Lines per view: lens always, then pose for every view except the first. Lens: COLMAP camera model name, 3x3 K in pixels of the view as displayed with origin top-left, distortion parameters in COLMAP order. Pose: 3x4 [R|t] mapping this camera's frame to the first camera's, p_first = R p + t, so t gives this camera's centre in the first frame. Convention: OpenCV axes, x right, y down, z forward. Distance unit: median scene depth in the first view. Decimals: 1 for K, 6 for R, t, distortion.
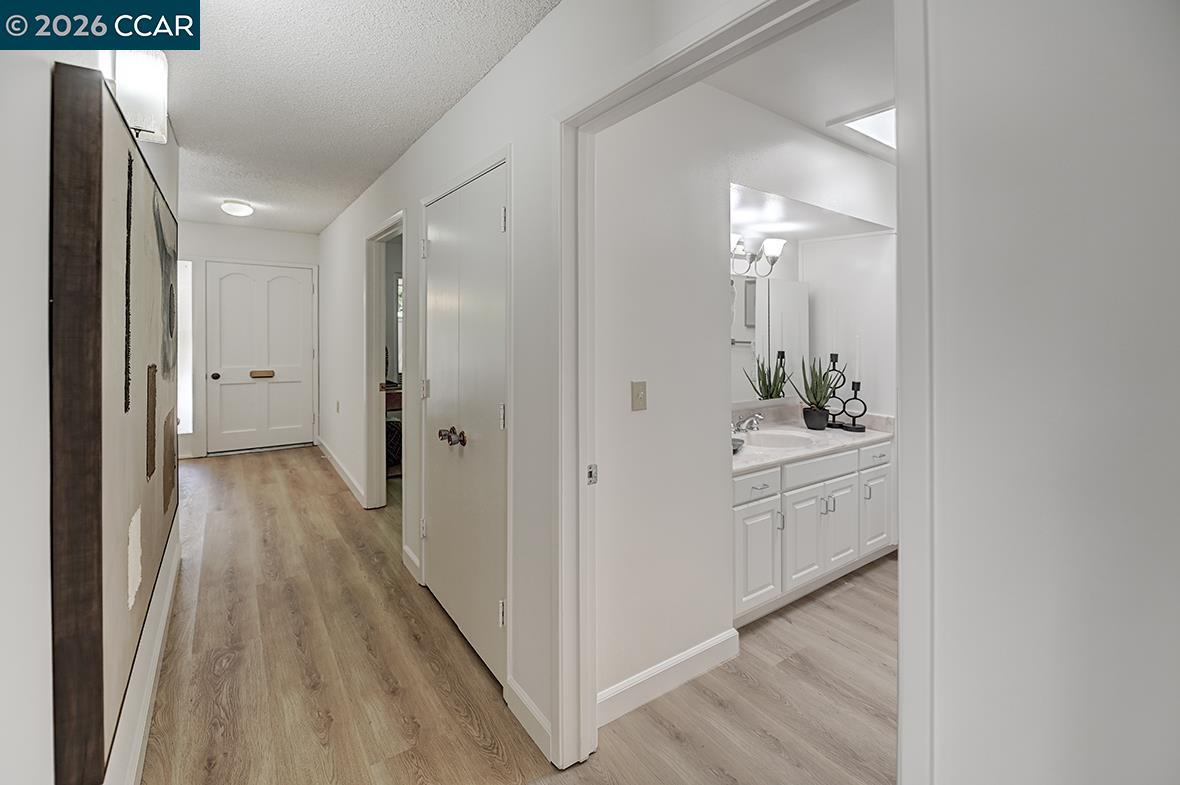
lens RADIAL K [[515.6, 0, 597.1], [0, 515.6, 318.0], [0, 0, 1]] dist [0.000032, -0.004310]
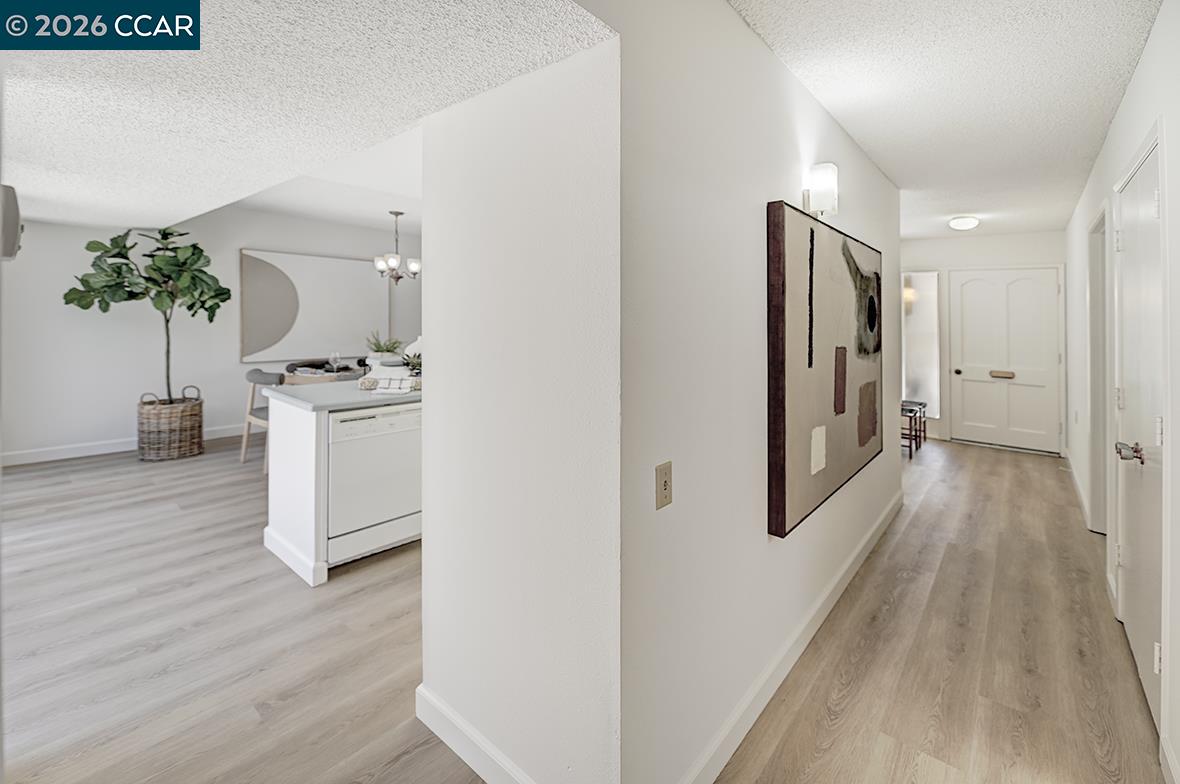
lens RADIAL K [[515.6, 0, 597.1], [0, 515.6, 317.5], [0, 0, 1]] dist [0.000032, -0.004310]
pose [[0.248549, -0.006520, -0.968597, 0.265811], [-0.001707, 0.999973, -0.007169, 0.005670], [0.968618, 0.003435, 0.248531, -0.081759]]
